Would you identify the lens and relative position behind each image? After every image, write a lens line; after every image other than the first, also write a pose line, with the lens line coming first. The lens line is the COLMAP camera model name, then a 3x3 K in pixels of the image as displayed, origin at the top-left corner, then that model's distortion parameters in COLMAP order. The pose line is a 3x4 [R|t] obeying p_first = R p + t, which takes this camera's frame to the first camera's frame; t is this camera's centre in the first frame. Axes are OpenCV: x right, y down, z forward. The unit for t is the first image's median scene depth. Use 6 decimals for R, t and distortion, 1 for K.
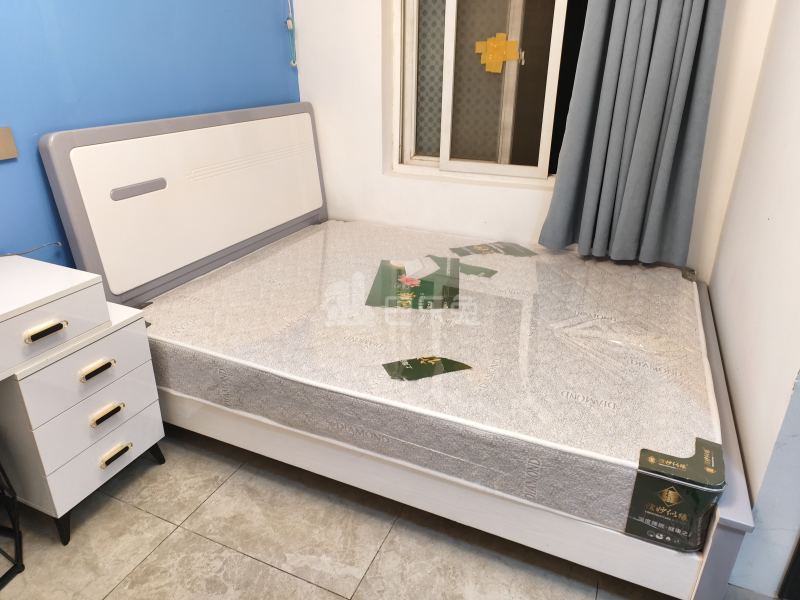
lens RADIAL K [[537.9, 0, 399.5], [0, 537.9, 292.6], [0, 0, 1]] dist [0.012333, -0.013017]
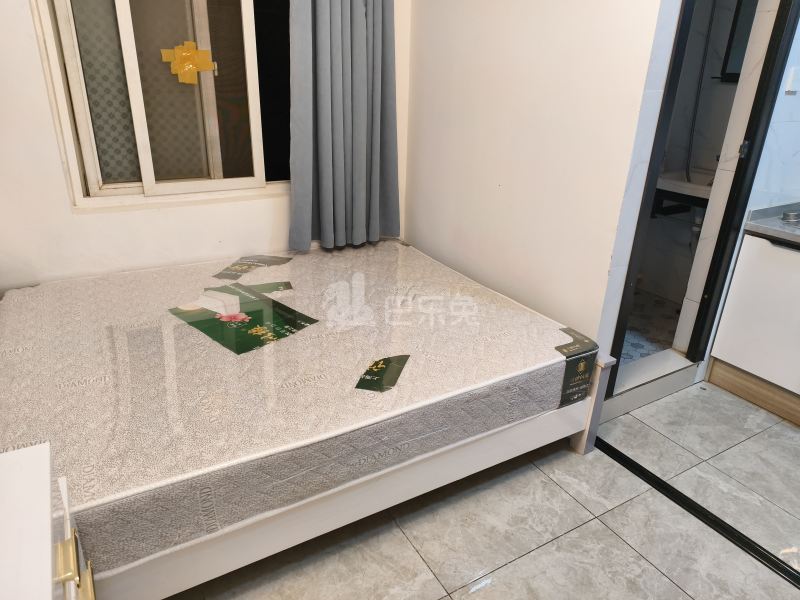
lens RADIAL K [[537.9, 0, 400.4], [0, 537.9, 300.8], [0, 0, 1]] dist [0.012333, -0.013017]
pose [[0.586595, -0.309541, 0.748393, -0.594127], [0.298960, 0.941574, 0.155115, -0.127589], [-0.752681, 0.132750, 0.644863, 0.246794]]
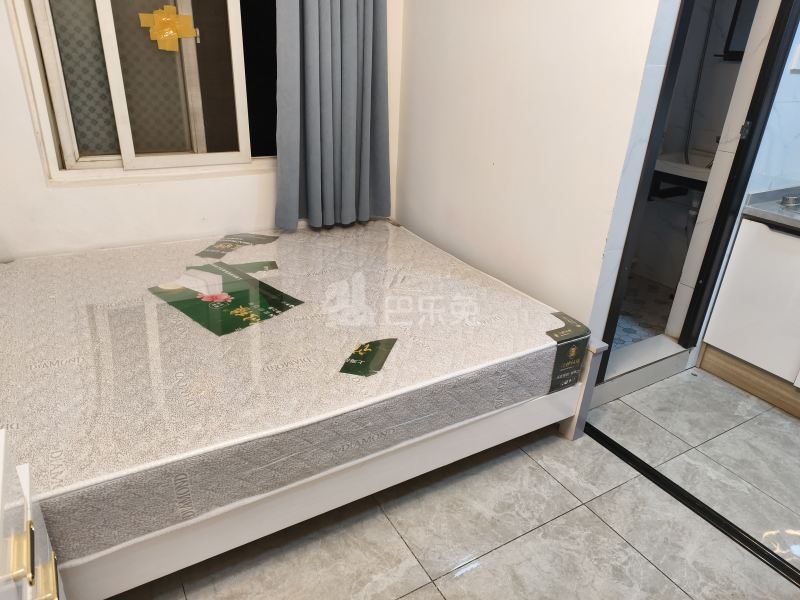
lens RADIAL K [[537.9, 0, 401.0], [0, 537.9, 306.5], [0, 0, 1]] dist [0.012333, -0.013017]
pose [[0.580301, -0.335695, 0.741997, -0.563765], [0.285530, 0.937126, 0.200668, -0.119153], [-0.762708, 0.095415, 0.639666, 0.259904]]
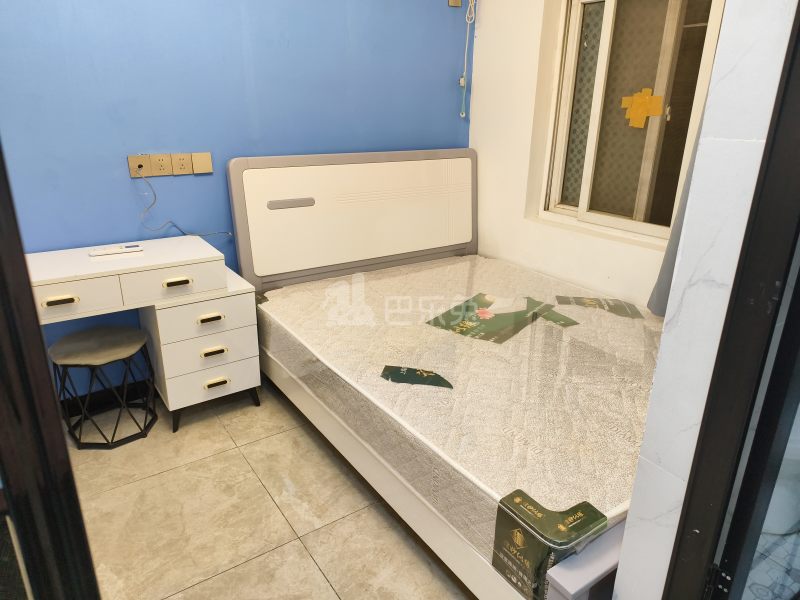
lens RADIAL K [[537.9, 0, 405.0], [0, 537.9, 301.6], [0, 0, 1]] dist [0.012333, -0.013017]
pose [[0.857721, 0.185320, -0.479553, 0.479827], [-0.215694, 0.976425, -0.008453, -0.001814], [0.466680, 0.110687, 0.877472, -0.026395]]
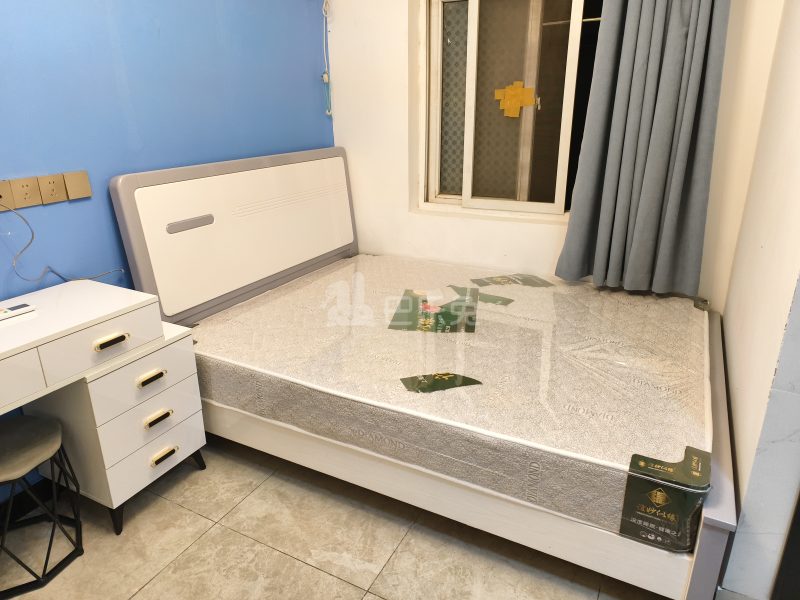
lens RADIAL K [[537.9, 0, 395.3], [0, 537.9, 302.4], [0, 0, 1]] dist [0.012333, -0.013017]
pose [[0.997320, 0.006084, -0.072911, 0.032739], [-0.010235, 0.998339, -0.056691, 0.035146], [0.072445, 0.057286, 0.995726, -0.095414]]
